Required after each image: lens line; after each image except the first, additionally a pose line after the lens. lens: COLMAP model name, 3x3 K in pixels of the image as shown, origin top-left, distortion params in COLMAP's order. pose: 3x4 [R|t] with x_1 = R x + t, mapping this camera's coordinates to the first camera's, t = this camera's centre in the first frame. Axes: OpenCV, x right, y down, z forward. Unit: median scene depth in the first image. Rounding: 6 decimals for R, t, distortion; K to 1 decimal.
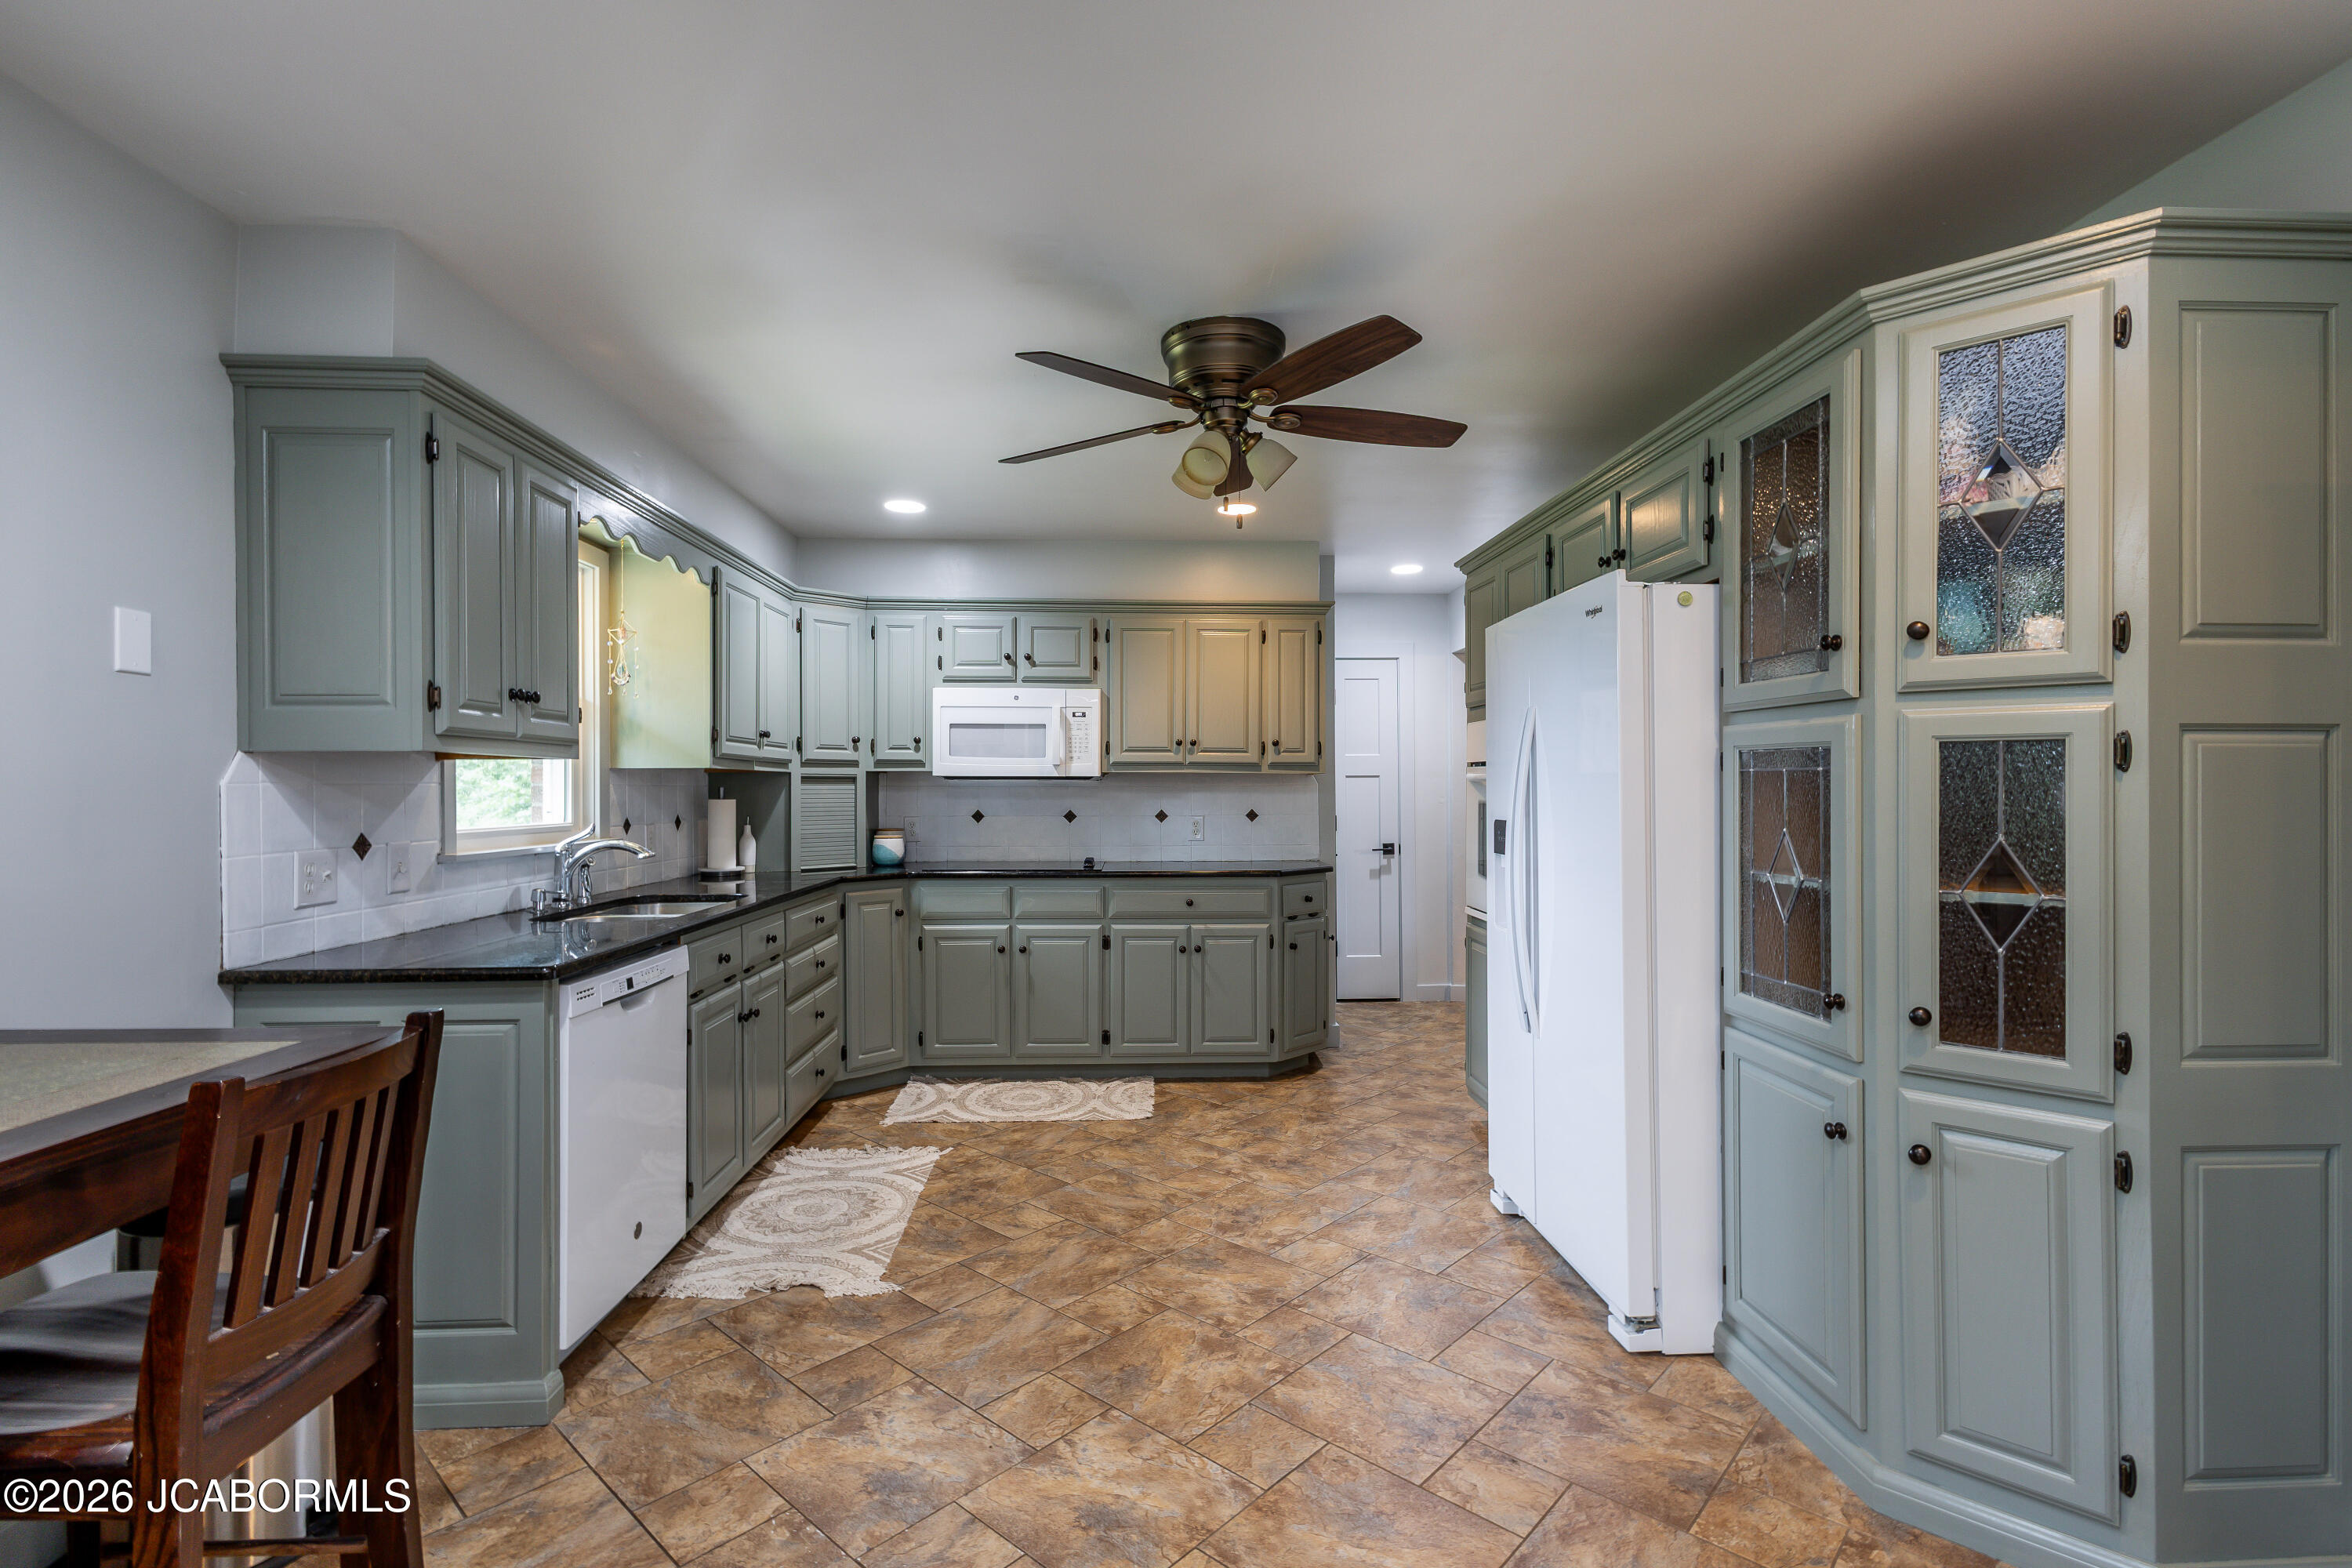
lens RADIAL K [[1088.6, 0, 1170.1], [0, 1088.6, 781.7], [0, 0, 1]] dist [0.002411, 0.000048]
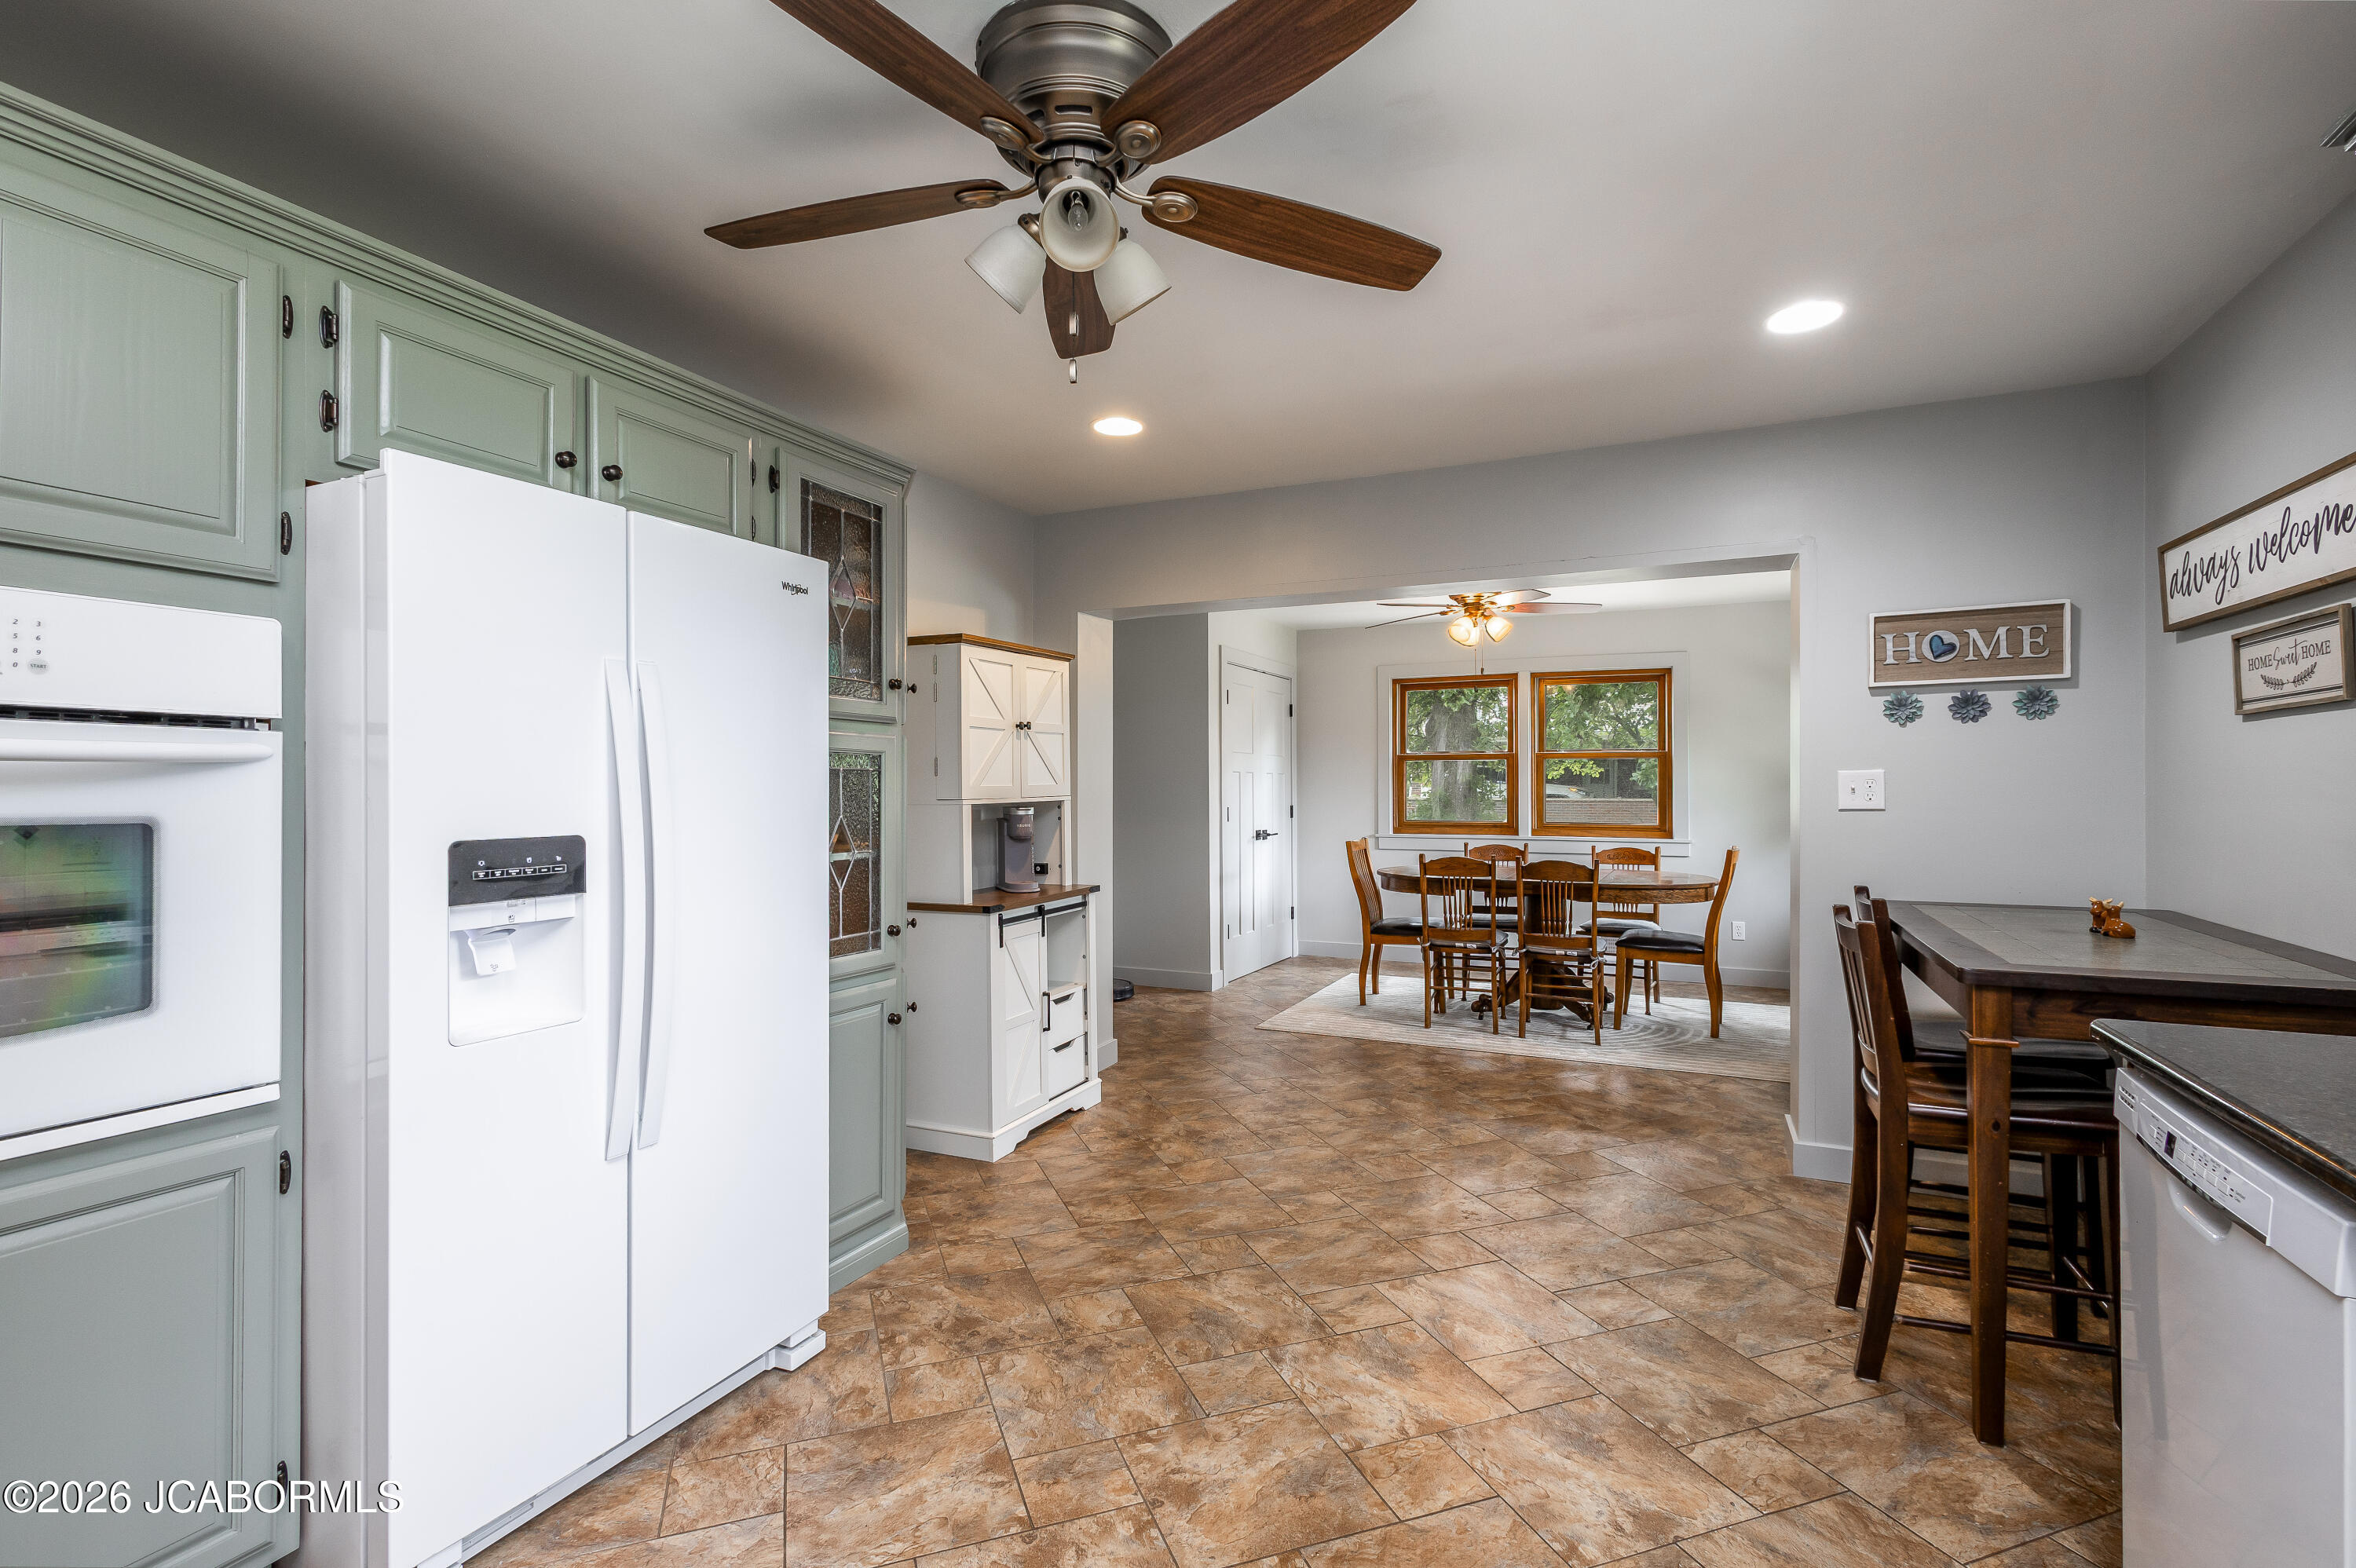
lens RADIAL K [[1084.0, 0, 1174.2], [0, 1084.0, 782.0], [0, 0, 1]] dist [0.012101, -0.000352]
pose [[-0.883759, 0.005996, 0.467904, -0.257227], [0.001592, 0.999951, -0.009808, 0.011938], [-0.467940, -0.007923, -0.883725, 1.351434]]
